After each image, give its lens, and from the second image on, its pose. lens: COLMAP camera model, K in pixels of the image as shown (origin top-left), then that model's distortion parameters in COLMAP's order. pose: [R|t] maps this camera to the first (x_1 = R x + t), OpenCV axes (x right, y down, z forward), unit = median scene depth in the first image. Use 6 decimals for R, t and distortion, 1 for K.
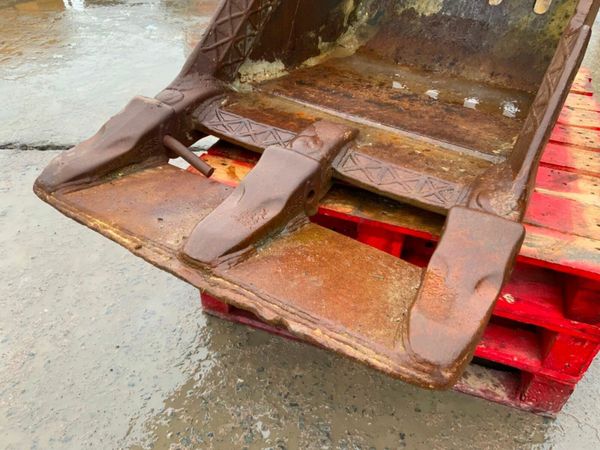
lens RADIAL K [[498.7, 0, 301.3], [0, 498.7, 228.6], [0, 0, 1]] dist [0.068791, -0.126325]
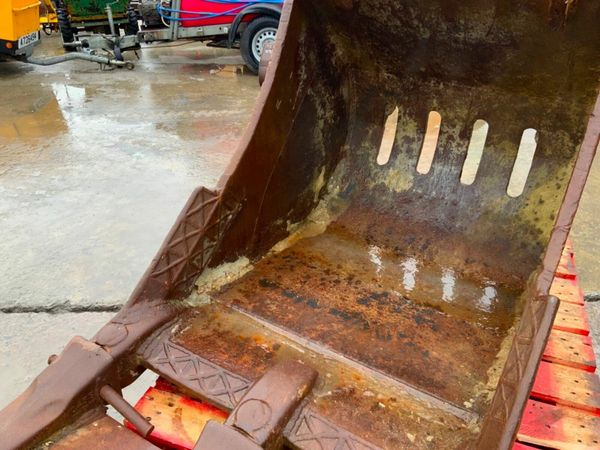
lens RADIAL K [[495.4, 0, 300.9], [0, 495.4, 225.8], [0, 0, 1]] dist [0.114113, -0.225699]
pose [[0.999888, -0.014640, -0.003156, 0.075276], [0.014054, 0.990054, -0.139985, -0.274151], [0.005174, 0.139924, 0.990149, 0.050490]]
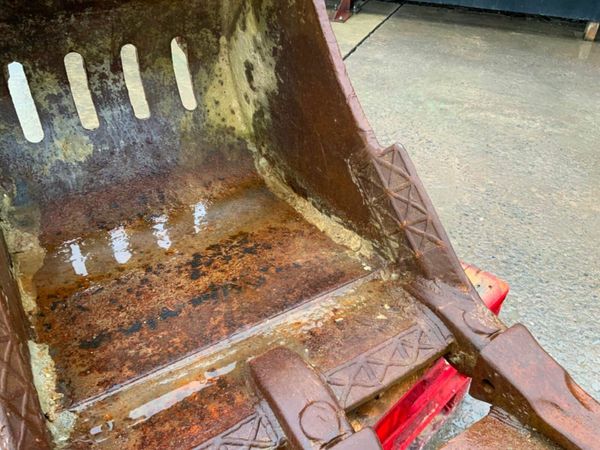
lens RADIAL K [[495.4, 0, 300.9], [0, 495.4, 225.8], [0, 0, 1]] dist [0.114113, -0.225699]
pose [[0.431203, -0.561312, 0.706394, -0.275312], [0.553120, 0.783002, 0.284546, -0.465319], [-0.712827, 0.268023, 0.648106, 0.322807]]
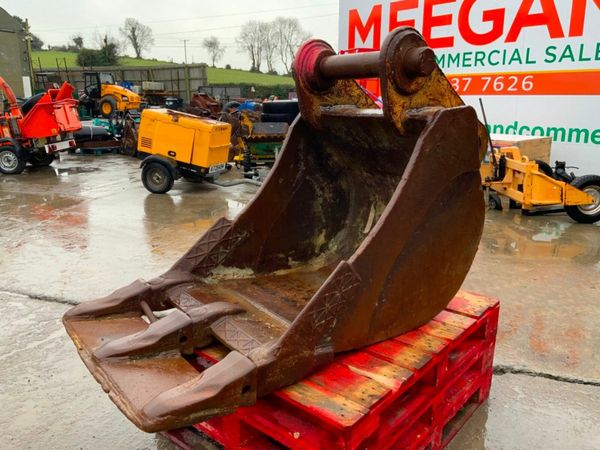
lens RADIAL K [[495.4, 0, 300.9], [0, 495.4, 225.8], [0, 0, 1]] dist [0.114113, -0.225699]
pose [[0.936596, 0.061249, -0.345017, 0.672852], [-0.197971, 0.904901, -0.376777, 0.103305], [0.289129, 0.421191, 0.859652, -0.368004]]
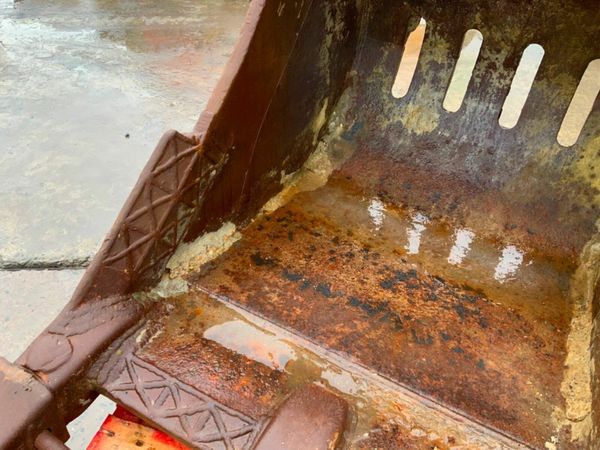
lens RADIAL K [[495.4, 0, 300.9], [0, 495.4, 225.8], [0, 0, 1]] dist [0.114113, -0.225699]
pose [[0.996520, -0.007239, 0.083041, 0.001625], [0.005769, 0.999823, 0.017923, -0.362857], [-0.083156, -0.017381, 0.996385, 0.290516]]
